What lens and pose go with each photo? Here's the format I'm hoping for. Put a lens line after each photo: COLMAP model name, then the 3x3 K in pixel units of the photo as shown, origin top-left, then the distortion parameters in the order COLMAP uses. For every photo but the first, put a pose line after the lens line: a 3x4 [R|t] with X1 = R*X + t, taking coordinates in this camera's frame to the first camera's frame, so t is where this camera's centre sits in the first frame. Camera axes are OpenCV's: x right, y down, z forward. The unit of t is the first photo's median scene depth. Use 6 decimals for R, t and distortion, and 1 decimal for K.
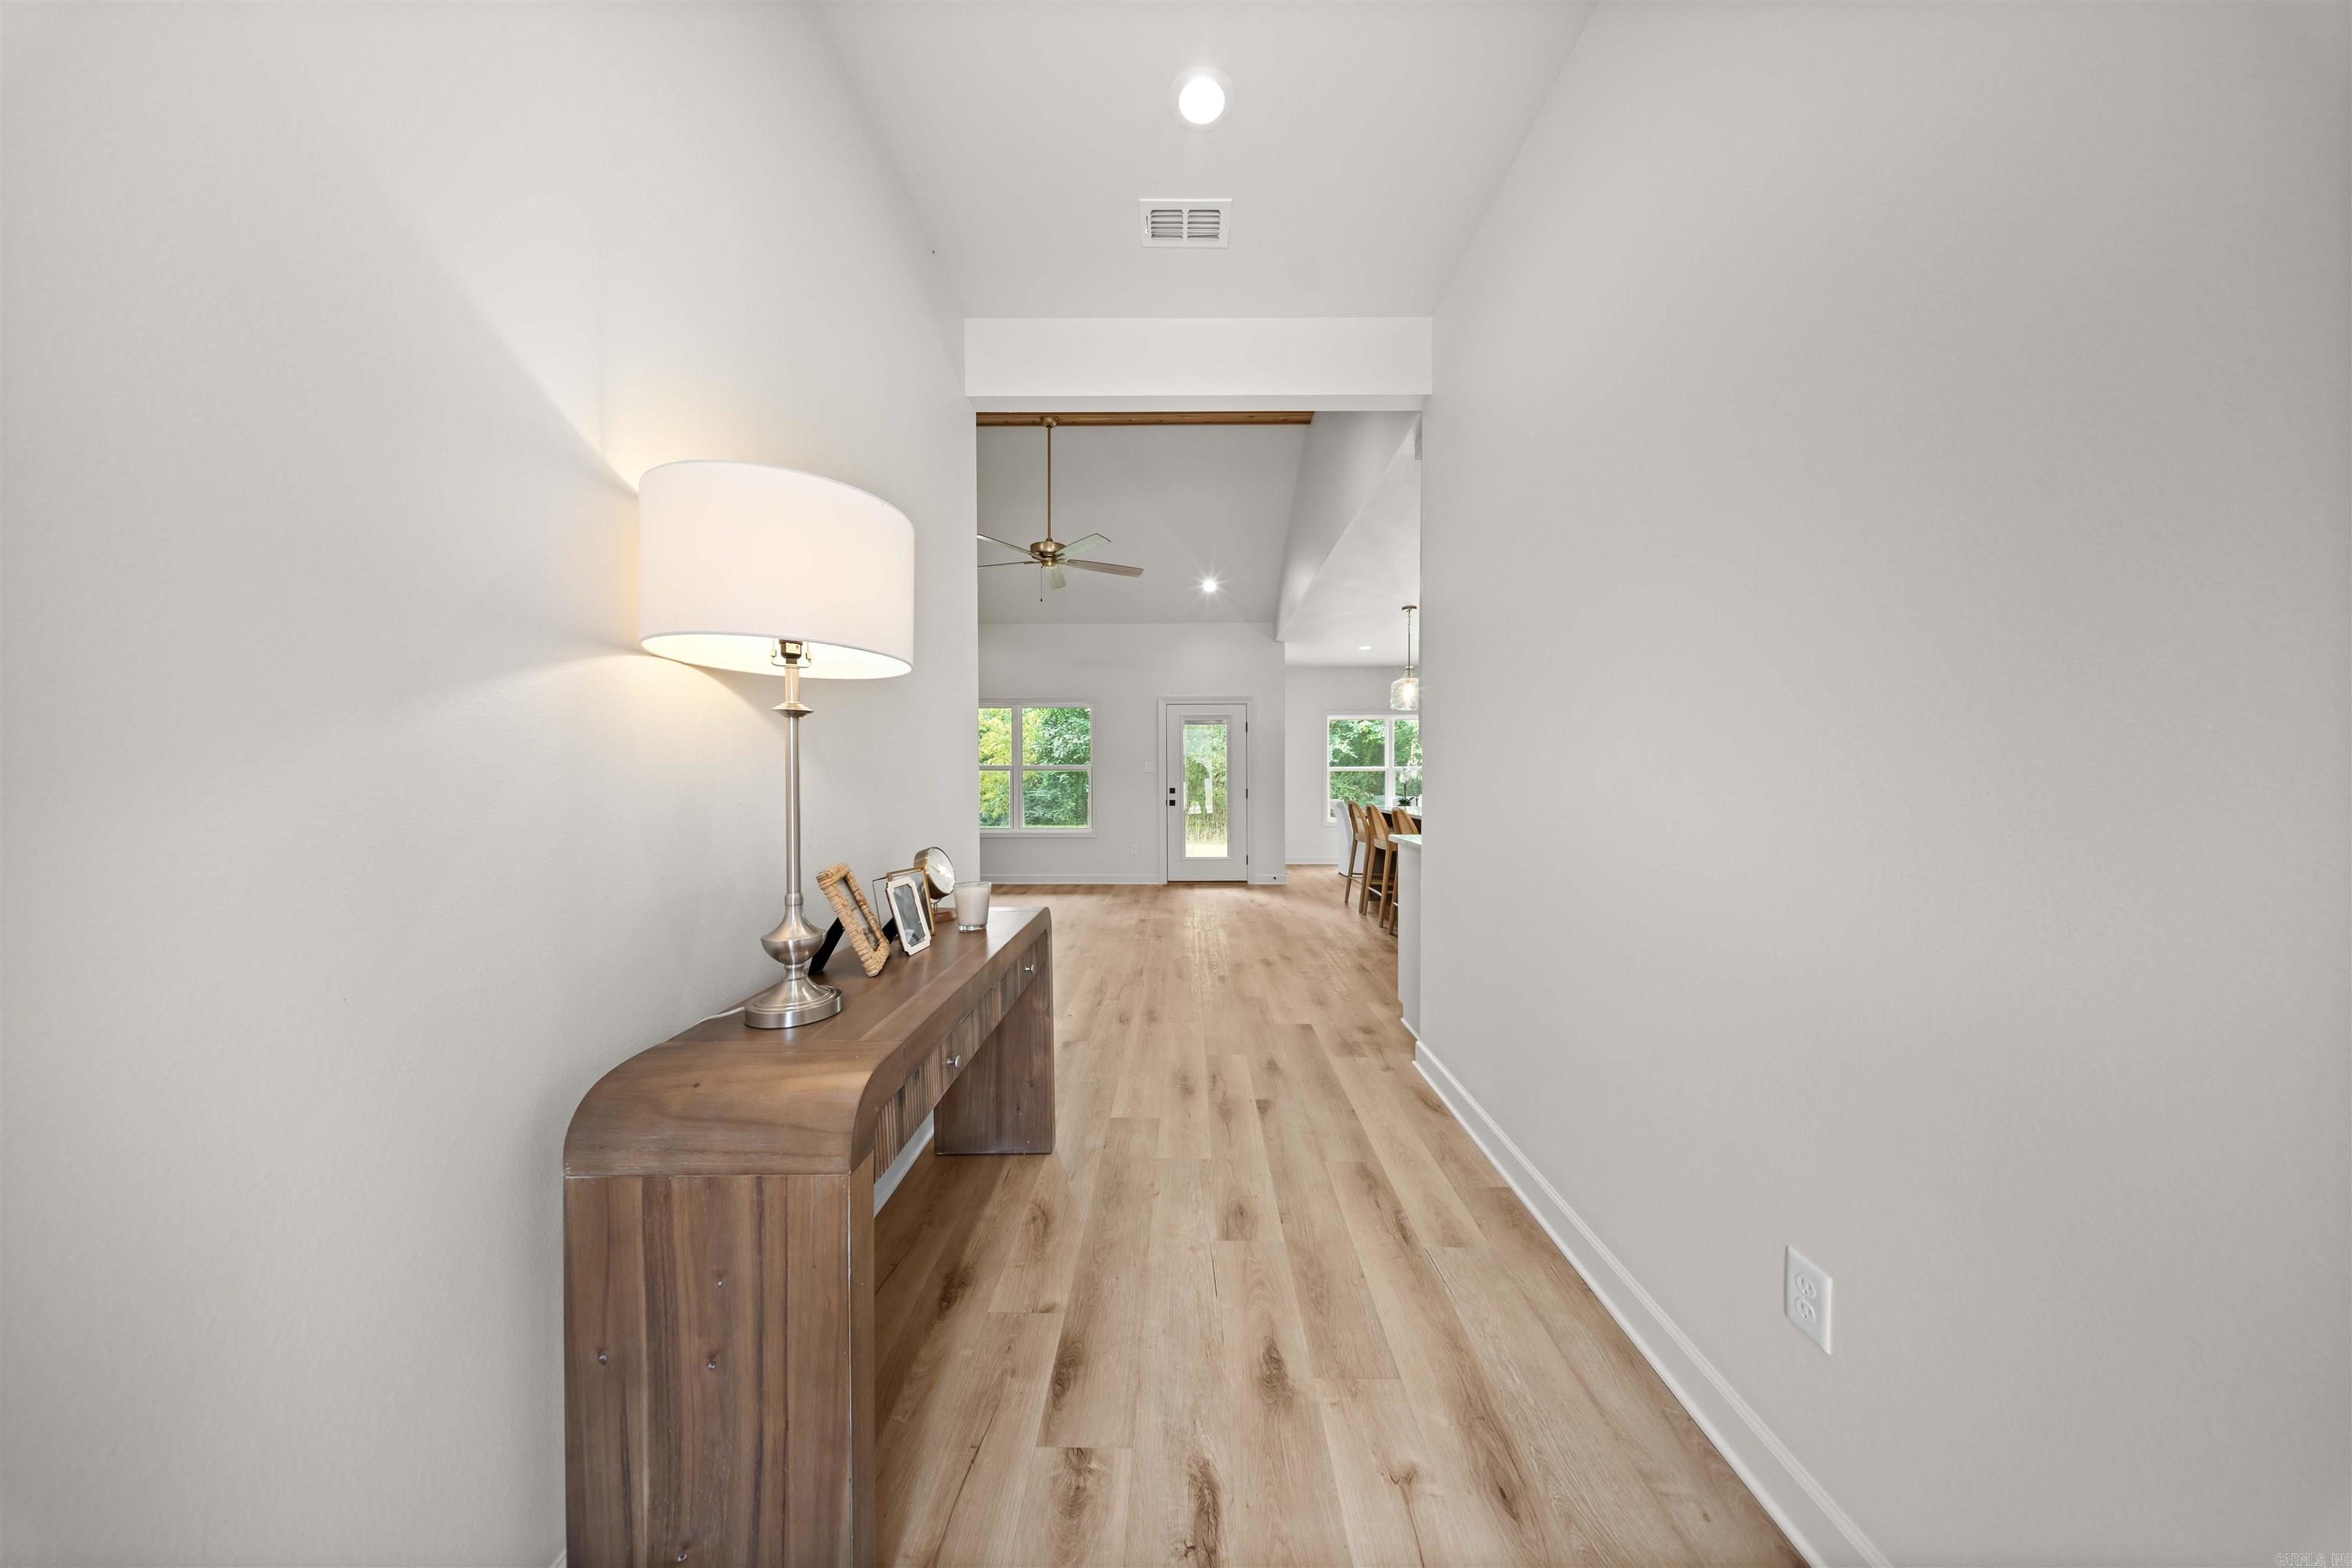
lens RADIAL K [[692.5, 0, 1180.3], [0, 692.5, 785.8], [0, 0, 1]] dist [0.013101, -0.007385]
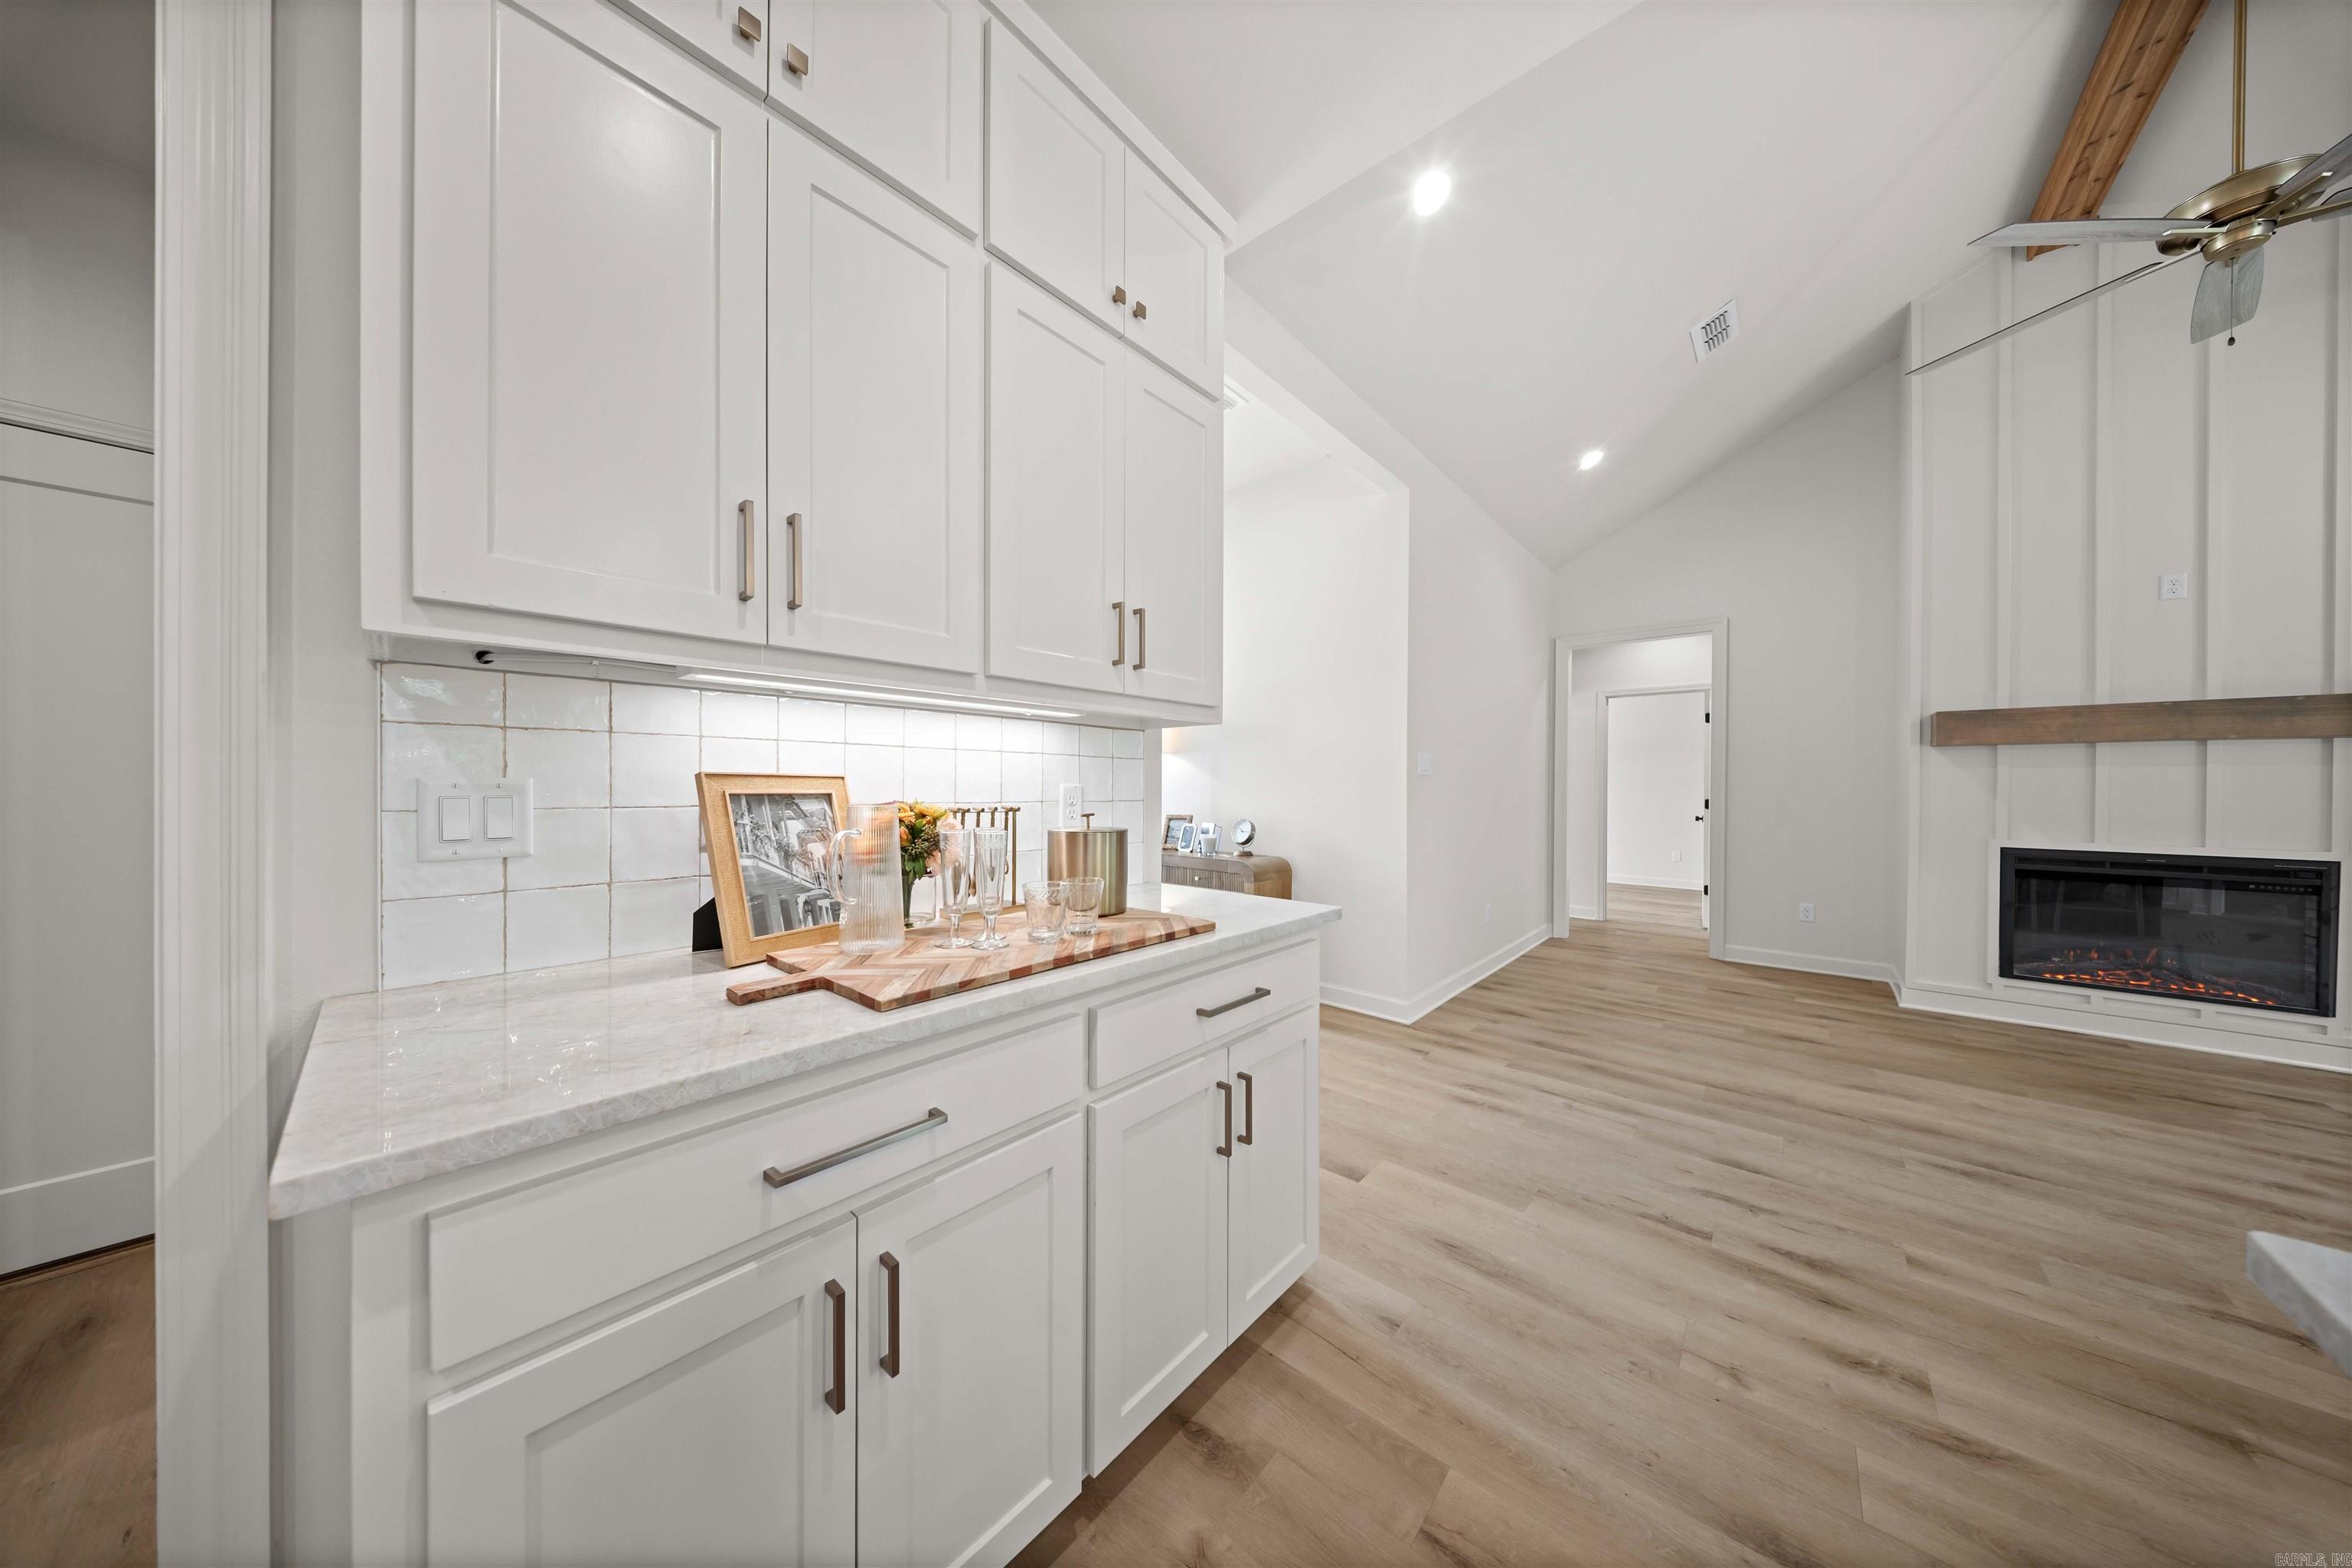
lens RADIAL K [[706.4, 0, 1176.0], [0, 706.4, 784.0], [0, 0, 1]] dist [-0.000364, -0.000015]
pose [[-0.652879, -0.003943, -0.757452, 1.402579], [-0.018086, 0.999783, 0.010385, -0.028363], [0.757247, 0.020479, -0.652808, 2.328504]]
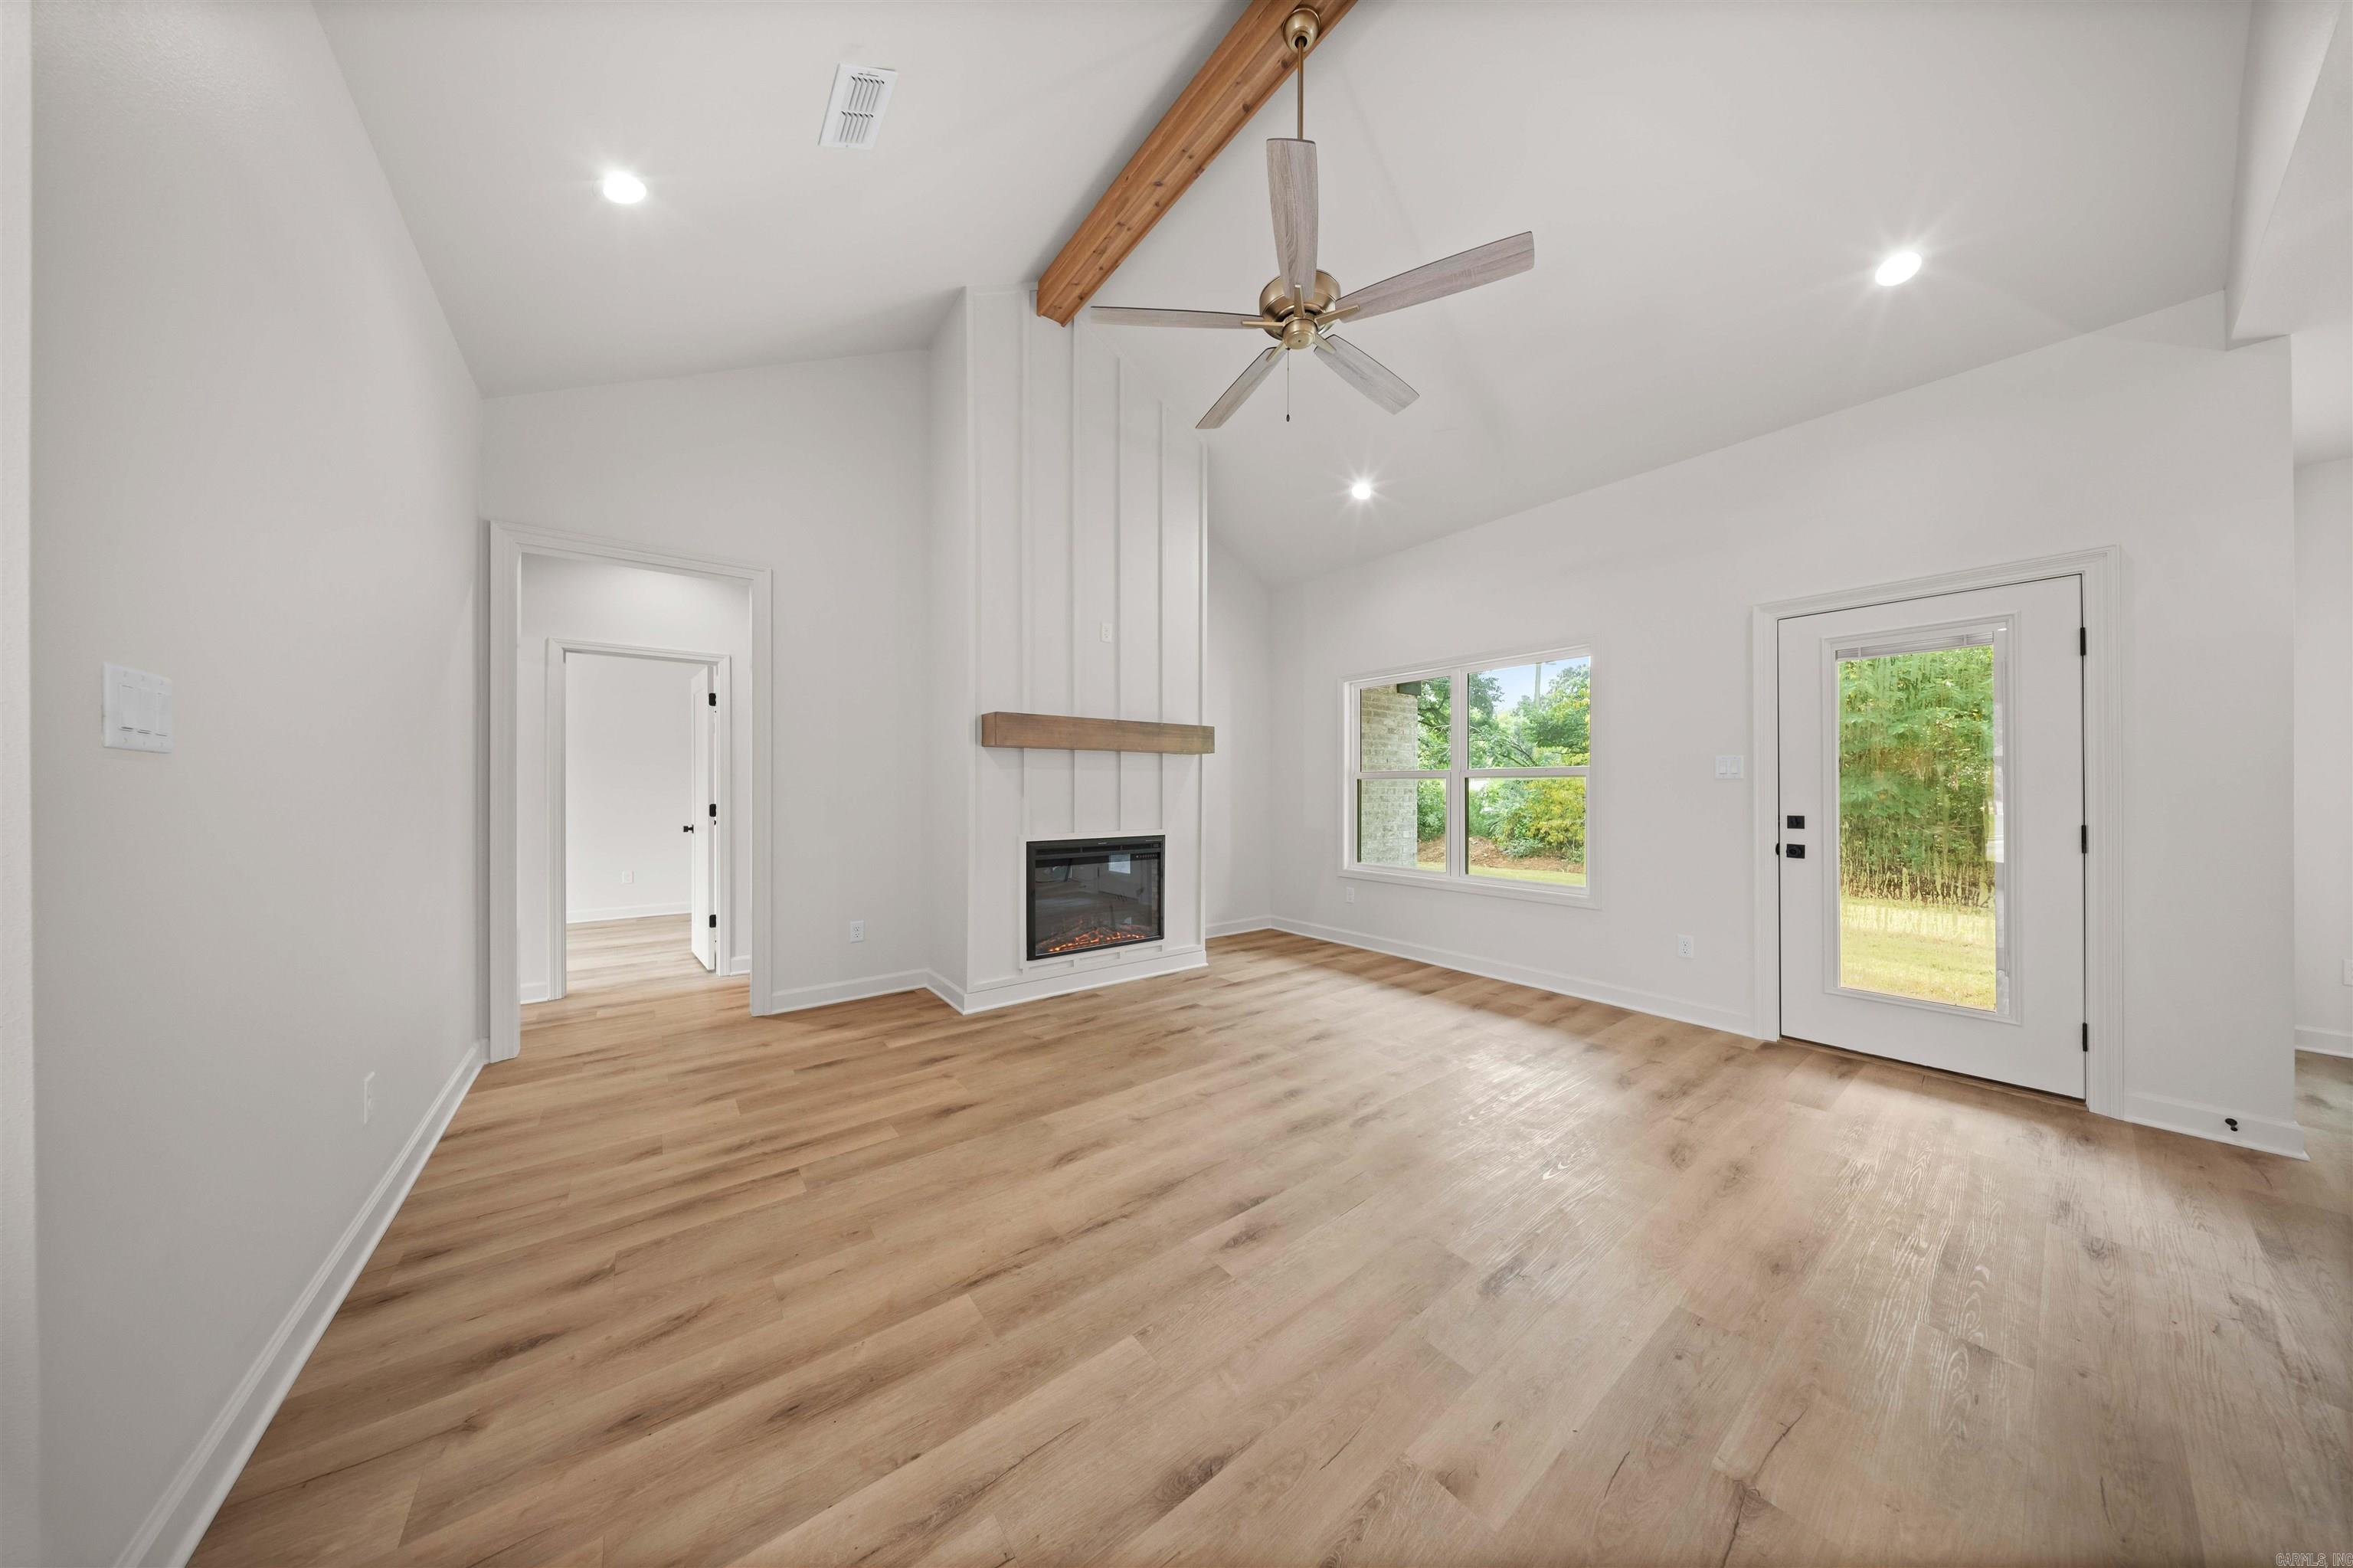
lens RADIAL K [[689.4, 0, 1181.9], [0, 689.4, 789.1], [0, 0, 1]] dist [0.000867, -0.001757]
pose [[0.617140, 0.000924, -0.786853, 0.365865], [-0.011715, 0.999899, -0.008014, -0.021905], [0.786766, 0.014164, 0.617089, 1.877216]]
